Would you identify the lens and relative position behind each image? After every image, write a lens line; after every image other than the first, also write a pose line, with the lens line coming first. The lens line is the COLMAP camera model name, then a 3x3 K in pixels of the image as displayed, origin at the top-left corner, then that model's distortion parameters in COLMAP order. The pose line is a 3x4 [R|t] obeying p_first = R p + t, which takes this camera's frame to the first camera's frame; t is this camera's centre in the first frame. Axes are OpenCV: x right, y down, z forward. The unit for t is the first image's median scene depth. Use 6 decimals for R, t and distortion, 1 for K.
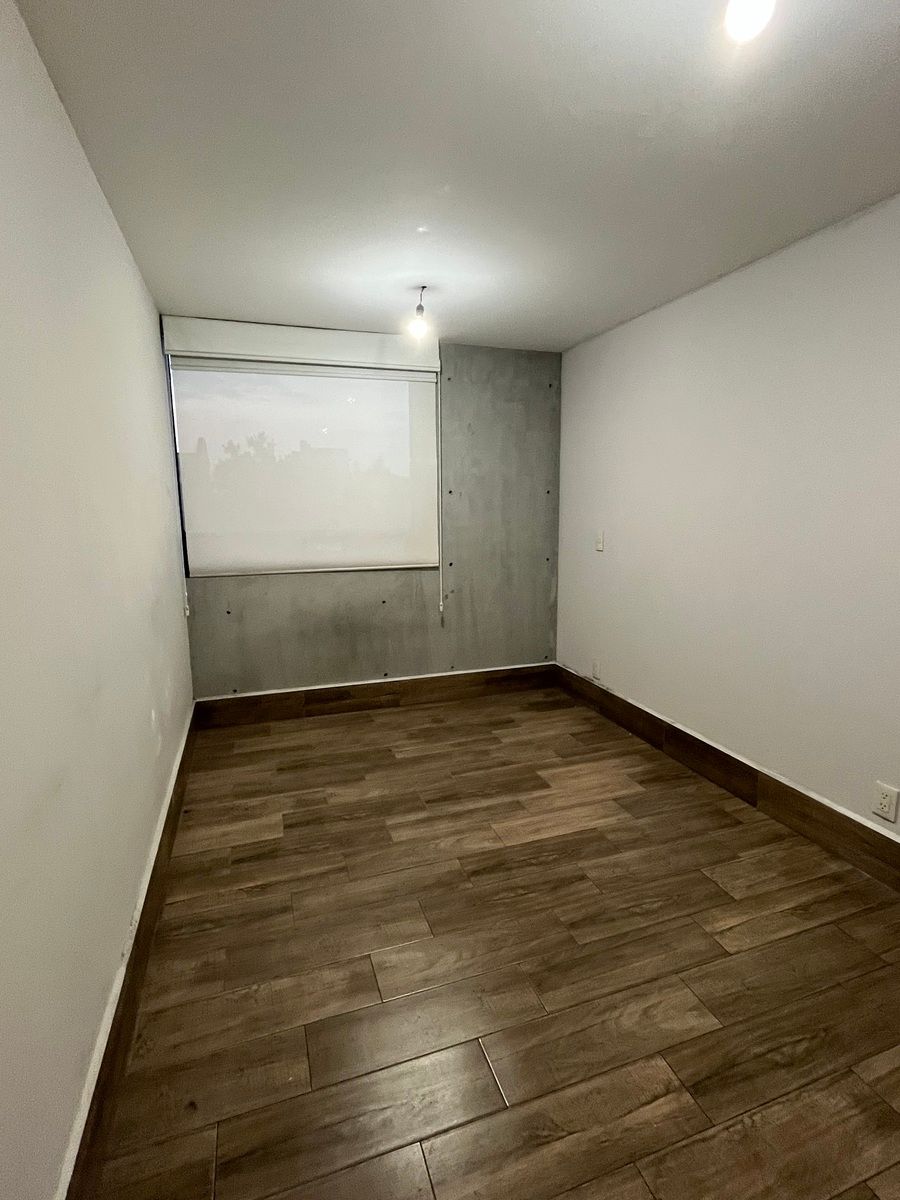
lens RADIAL K [[578.9, 0, 450.0], [0, 578.9, 600.0], [0, 0, 1]] dist [-0.004918, -0.000355]
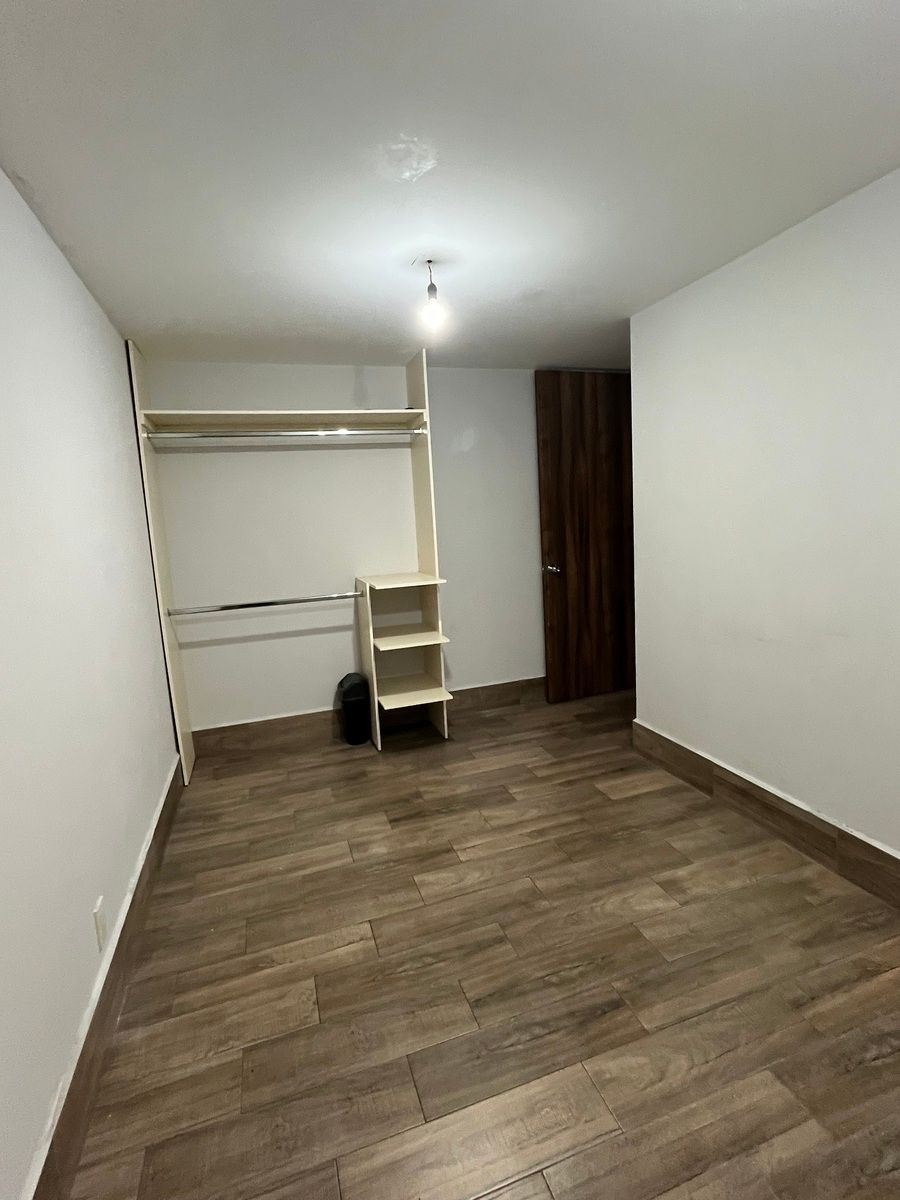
lens RADIAL K [[578.9, 0, 450.0], [0, 578.9, 600.0], [0, 0, 1]] dist [-0.004918, -0.000355]
pose [[-0.997752, 0.062491, 0.024215, 0.220725], [0.066911, 0.949266, 0.307275, -0.300873], [-0.003785, 0.308204, -0.951313, 1.650833]]
